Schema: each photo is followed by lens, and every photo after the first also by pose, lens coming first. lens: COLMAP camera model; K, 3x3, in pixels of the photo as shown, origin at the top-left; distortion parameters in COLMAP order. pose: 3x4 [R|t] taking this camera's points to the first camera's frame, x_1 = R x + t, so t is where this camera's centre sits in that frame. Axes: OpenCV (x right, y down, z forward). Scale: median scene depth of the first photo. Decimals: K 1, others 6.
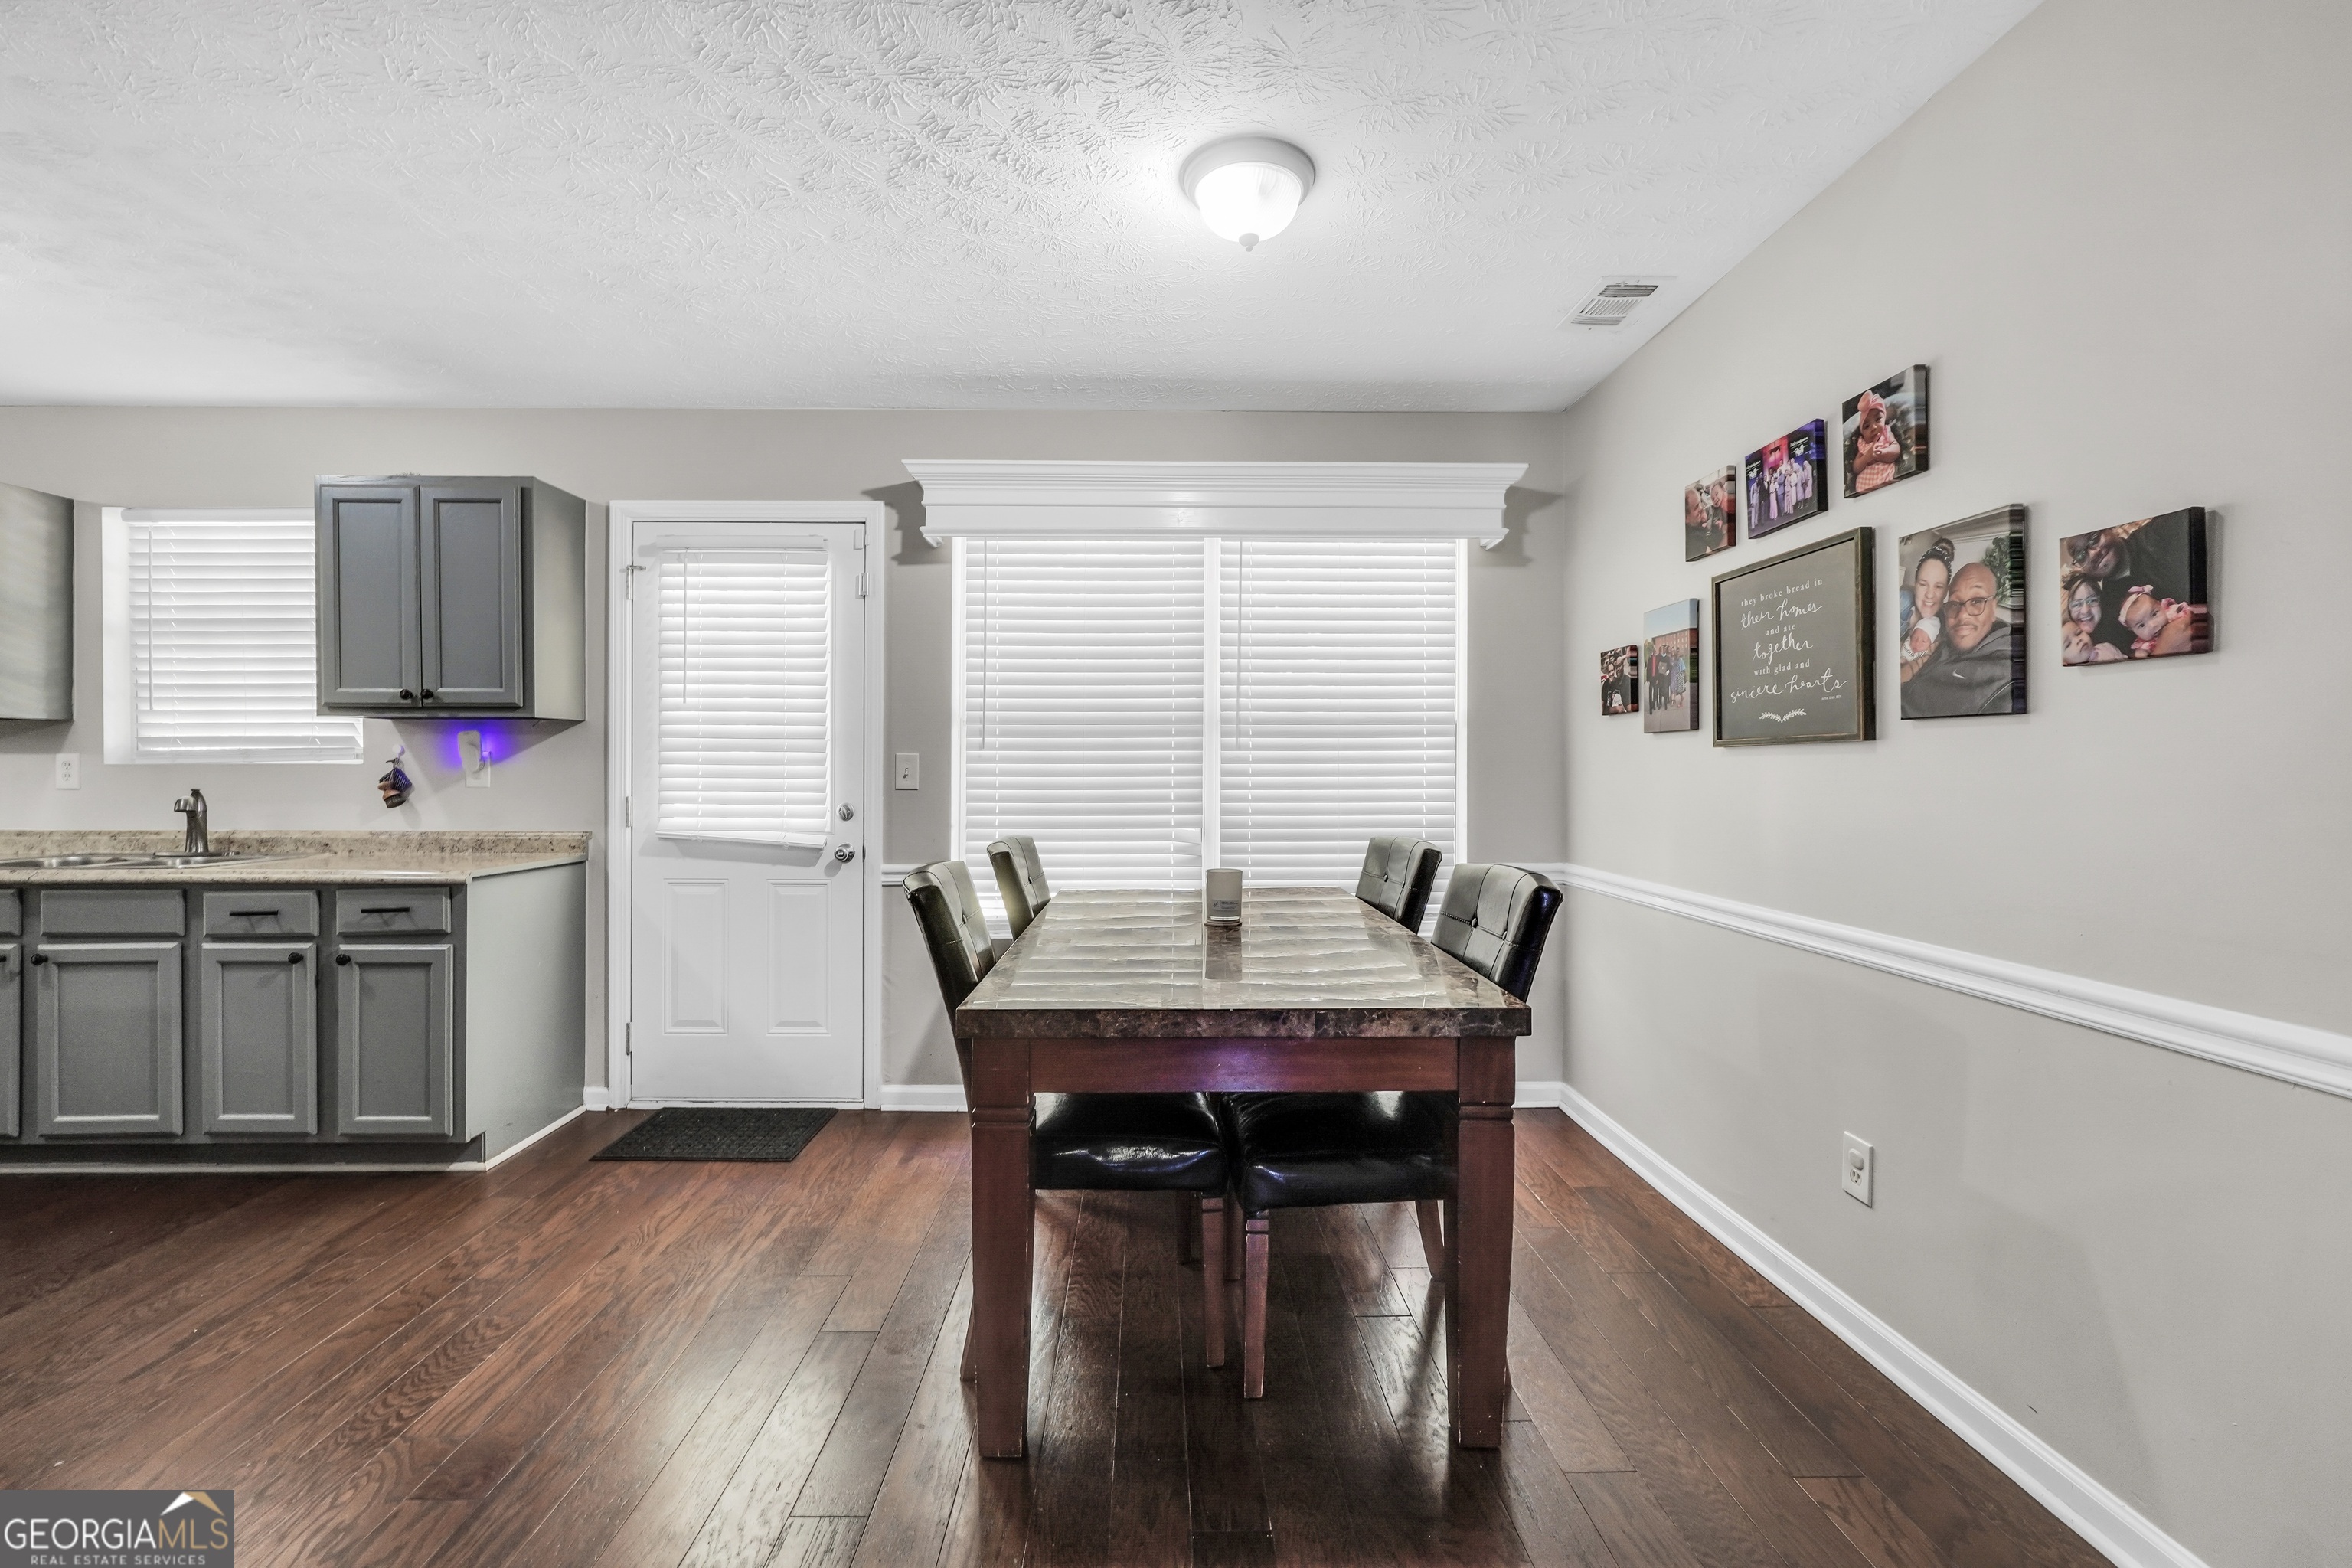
lens RADIAL K [[1005.2, 0, 1165.9], [0, 1005.2, 765.0], [0, 0, 1]] dist [-0.010449, 0.004295]
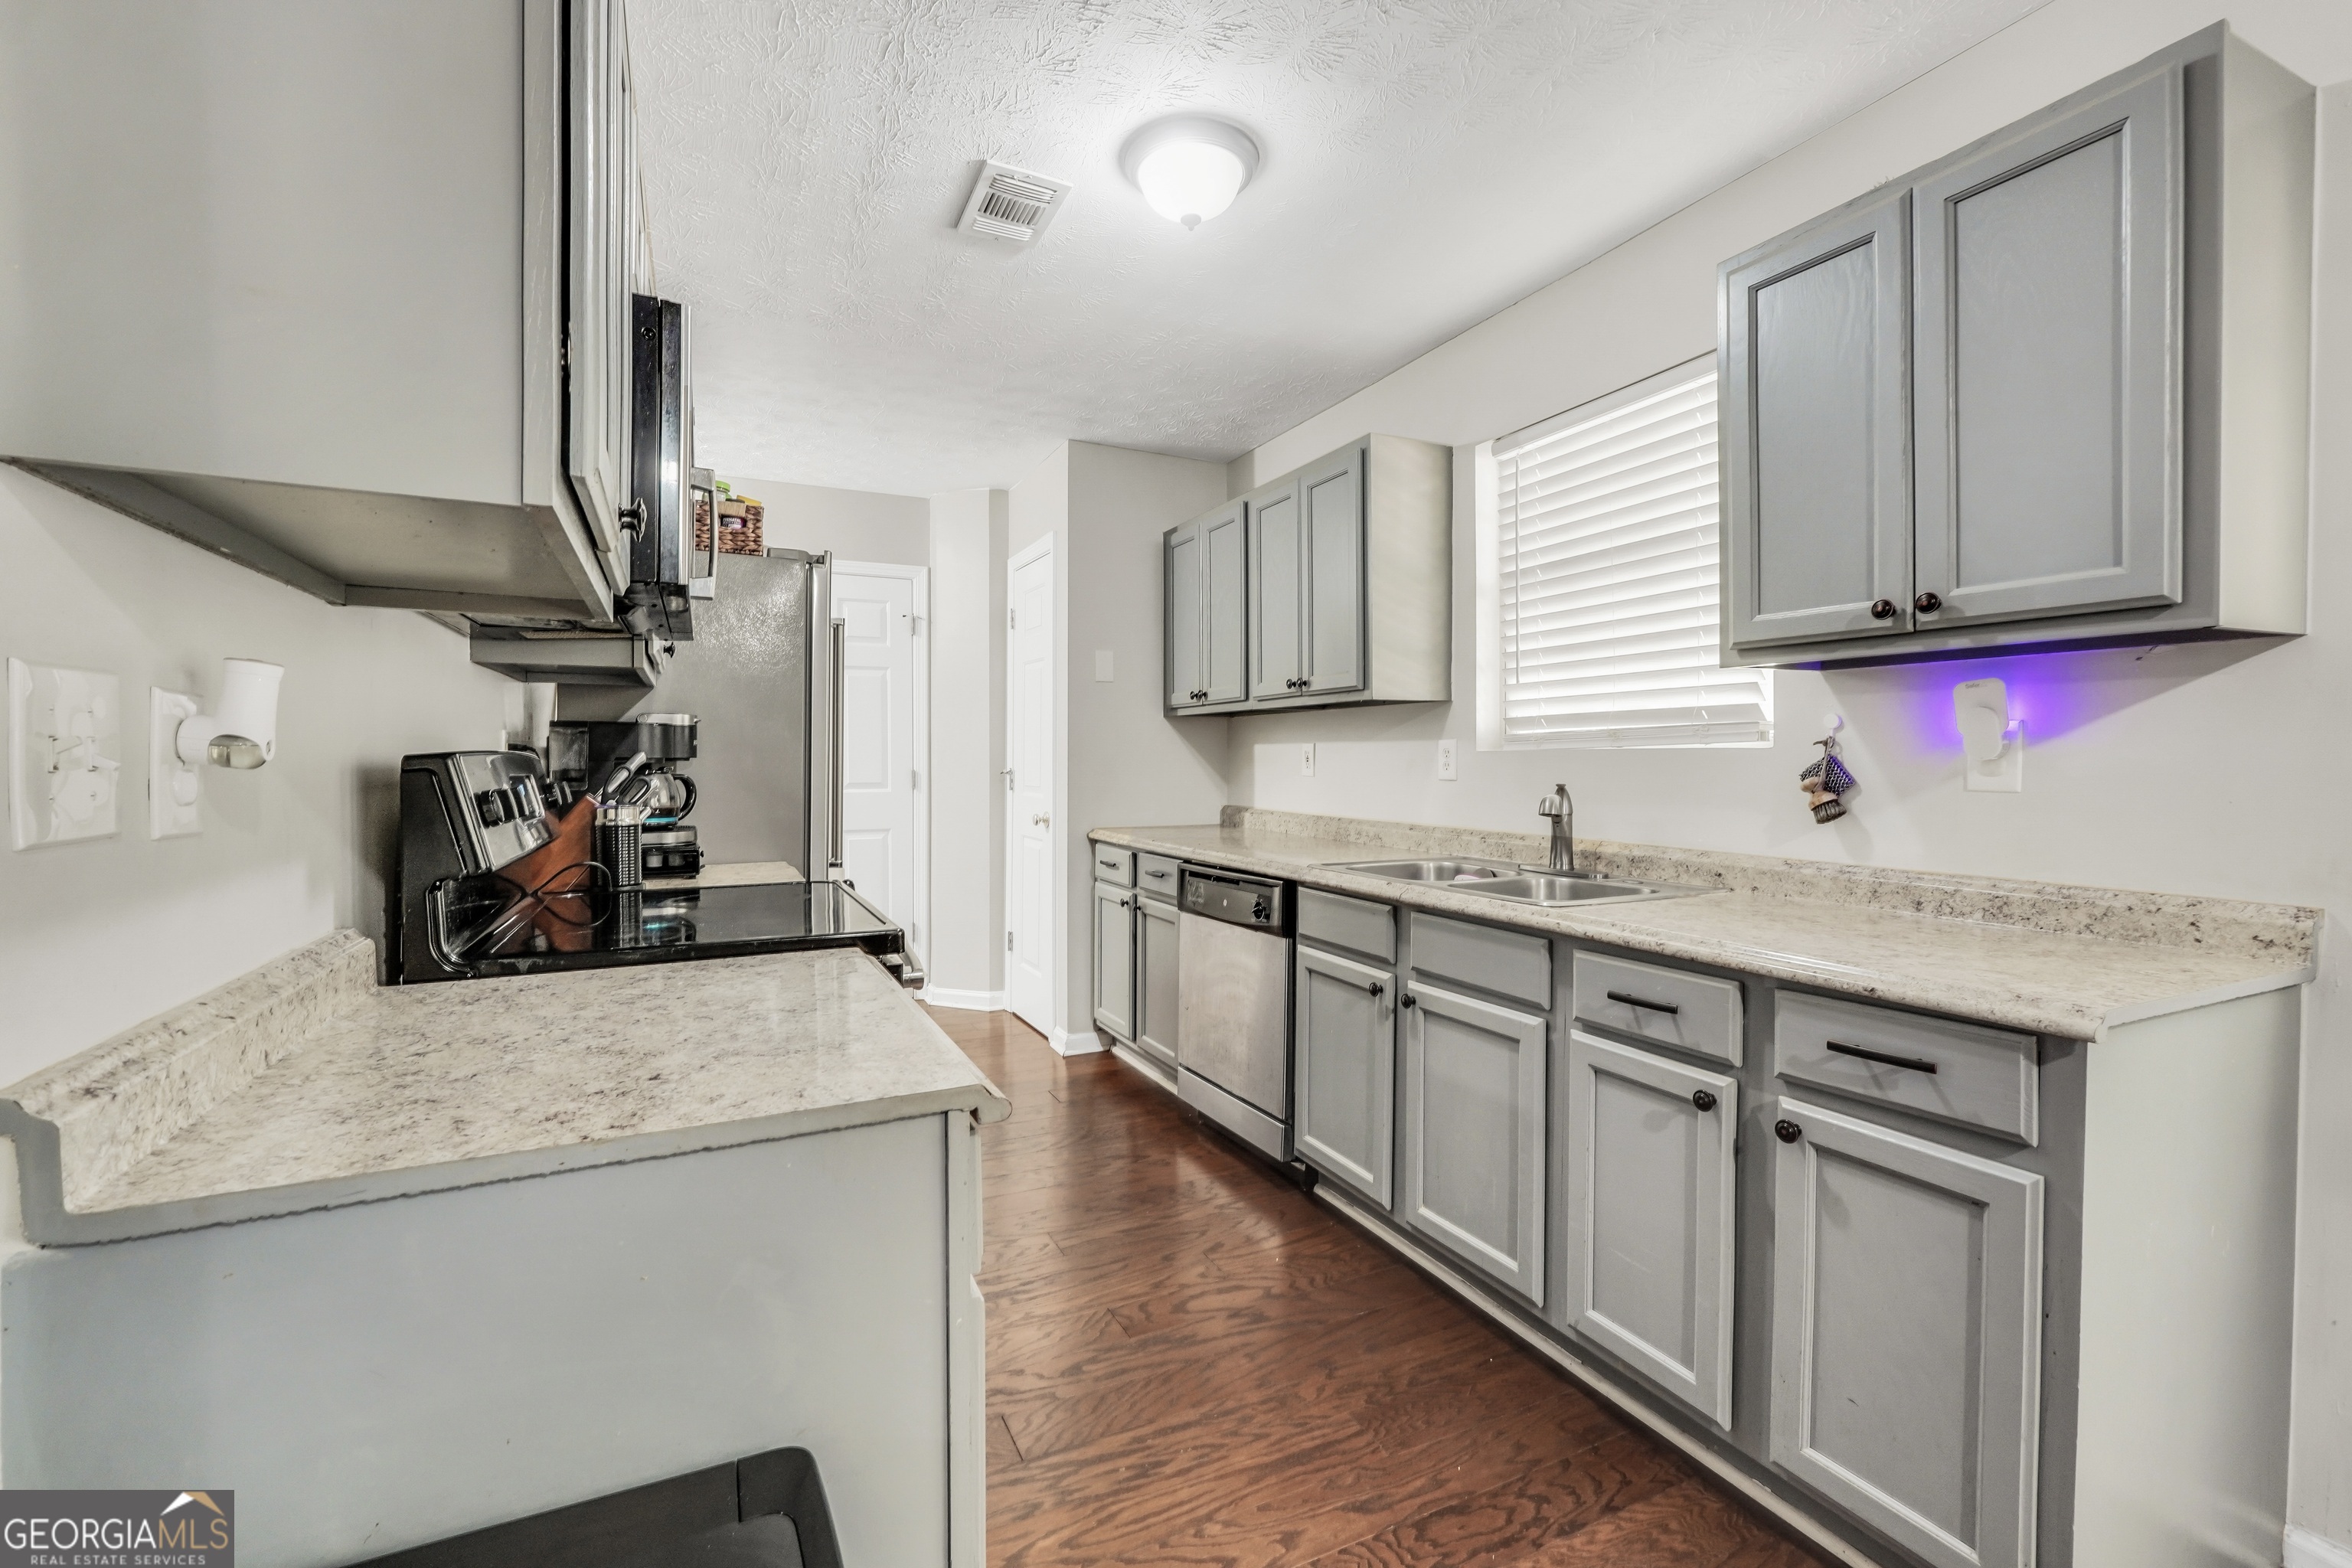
lens RADIAL K [[1005.2, 0, 1175.0], [0, 1005.2, 781.9], [0, 0, 1]] dist [-0.010449, 0.004295]
pose [[0.426282, 0.019617, -0.904378, -0.493651], [0.003017, 0.999728, 0.023107, 0.005300], [0.904585, -0.012578, 0.426107, 0.498592]]
